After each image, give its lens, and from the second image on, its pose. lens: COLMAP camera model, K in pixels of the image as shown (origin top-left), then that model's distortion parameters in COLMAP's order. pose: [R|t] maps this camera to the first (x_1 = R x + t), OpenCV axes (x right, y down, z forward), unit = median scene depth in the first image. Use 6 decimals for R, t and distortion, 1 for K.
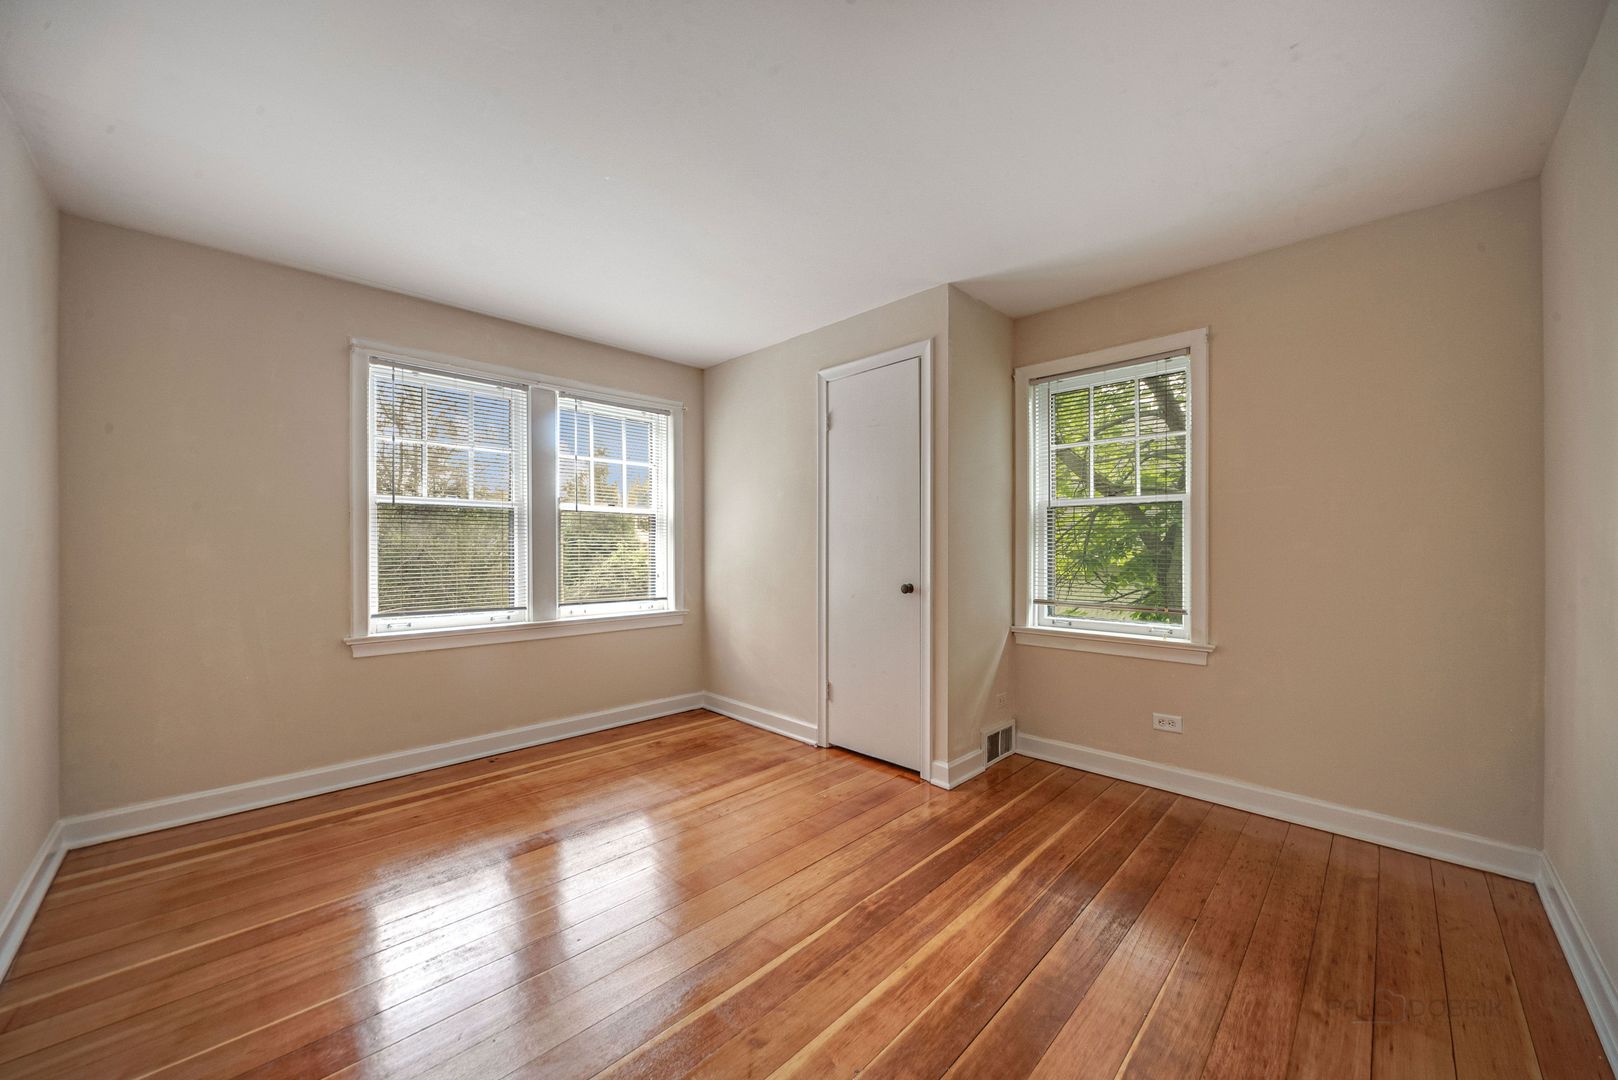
lens RADIAL K [[578.9, 0, 797.8], [0, 578.9, 552.5], [0, 0, 1]] dist [-0.001037, 0.000017]
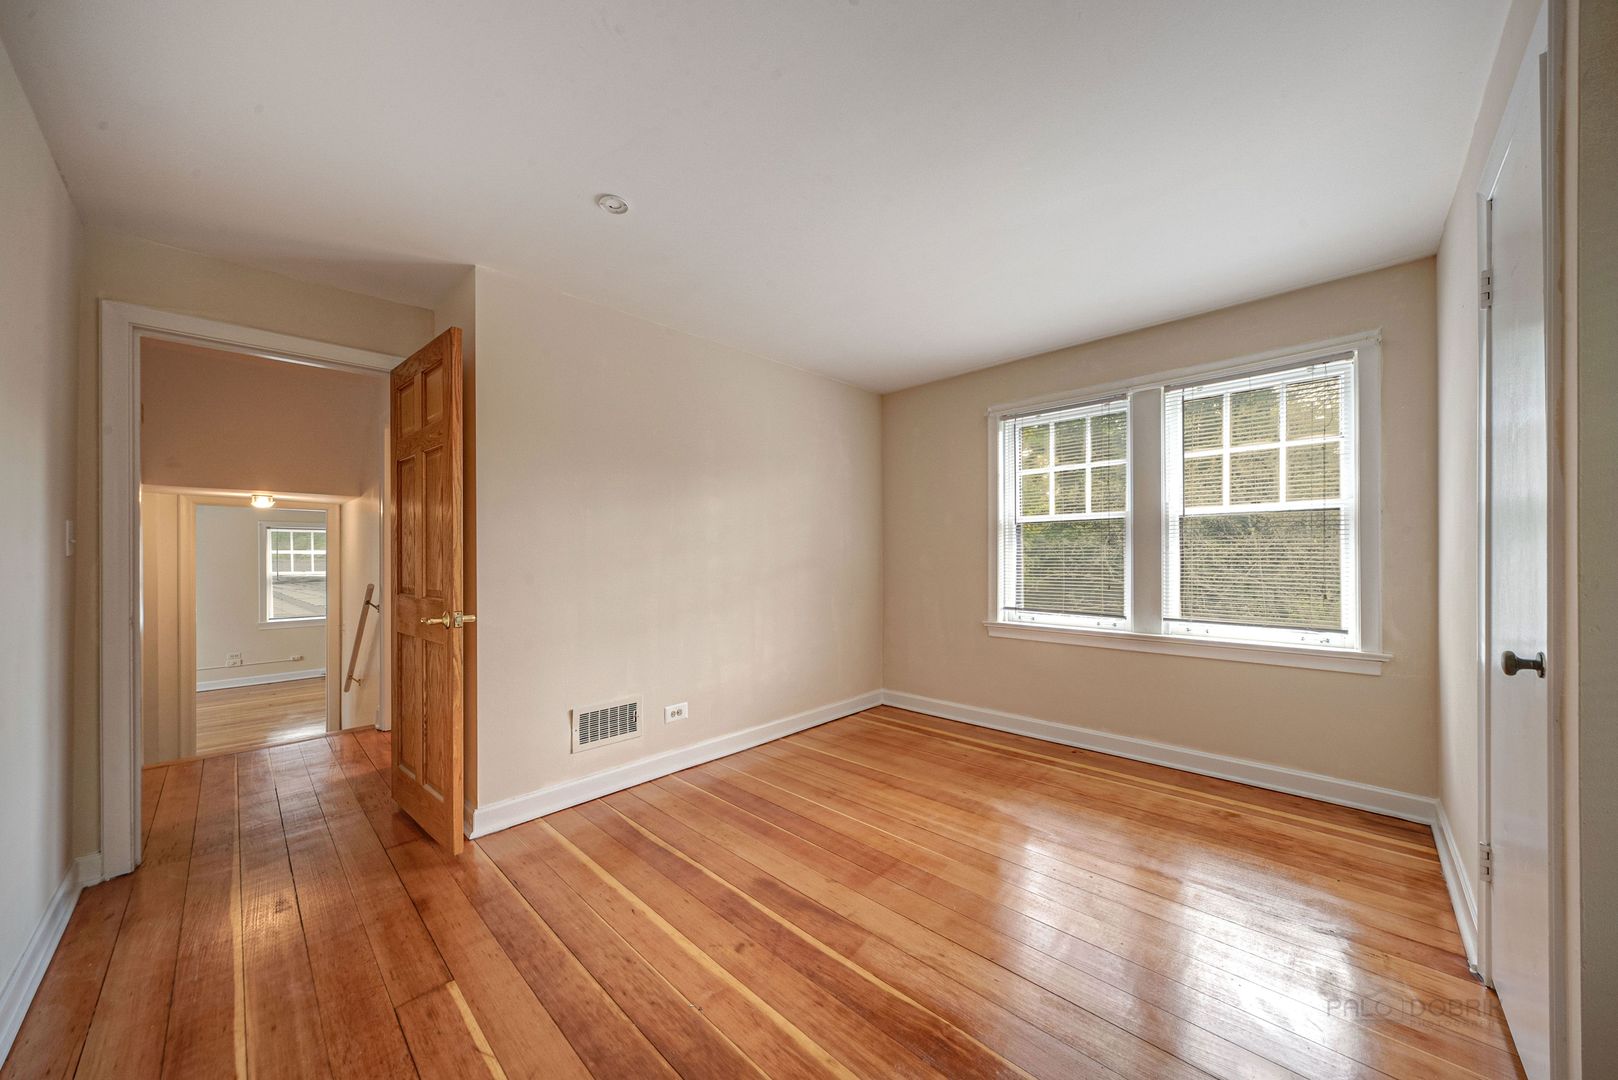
lens RADIAL K [[569.4, 0, 846.4], [0, 569.4, 558.6], [0, 0, 1]] dist [-0.000431, 0.000058]
pose [[0.066375, 0.001956, -0.997793, 0.528896], [-0.003341, 0.999993, 0.001738, -0.006180], [0.997789, 0.003219, 0.066381, 0.507070]]
